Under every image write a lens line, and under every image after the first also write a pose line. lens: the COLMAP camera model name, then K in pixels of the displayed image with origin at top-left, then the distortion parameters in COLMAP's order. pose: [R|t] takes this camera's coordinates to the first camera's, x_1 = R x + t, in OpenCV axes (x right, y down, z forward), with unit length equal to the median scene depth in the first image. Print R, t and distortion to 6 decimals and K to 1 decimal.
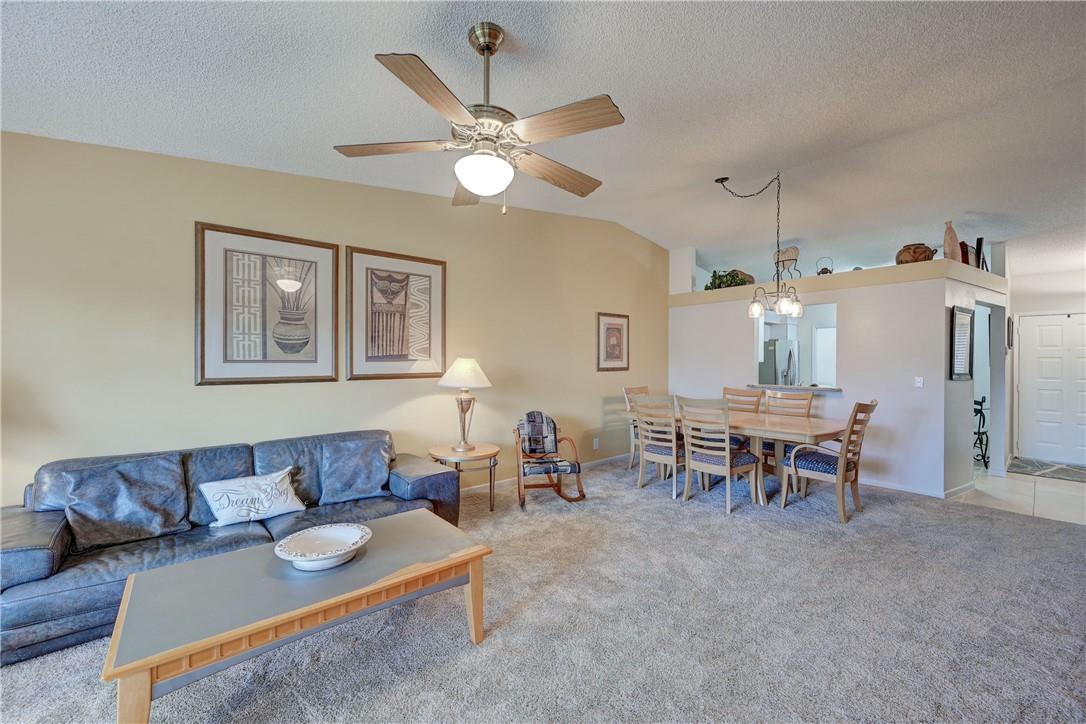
lens RADIAL K [[429.9, 0, 539.7], [0, 429.9, 364.8], [0, 0, 1]] dist [-0.002567, -0.000189]
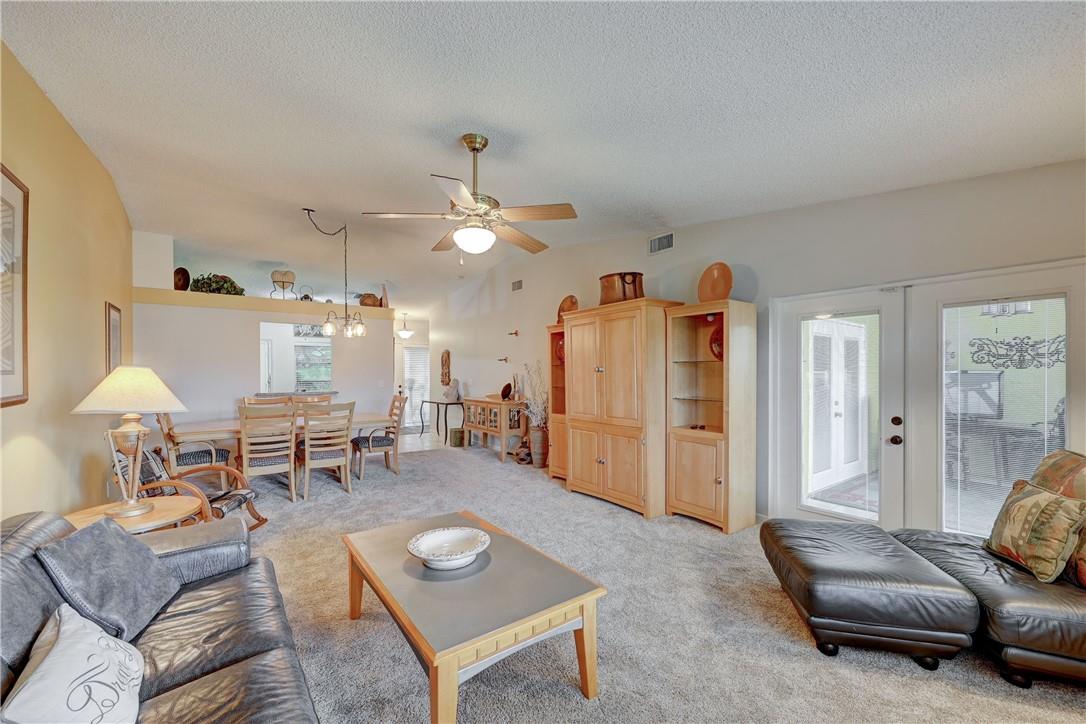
lens RADIAL K [[436.0, 0, 541.5], [0, 436.0, 379.2], [0, 0, 1]] dist [-0.001269, -0.000126]
pose [[0.057368, -0.021607, 0.998119, -0.738920], [0.006625, 0.999752, 0.021261, -0.007971], [-0.998331, 0.005392, 0.057497, 0.346209]]
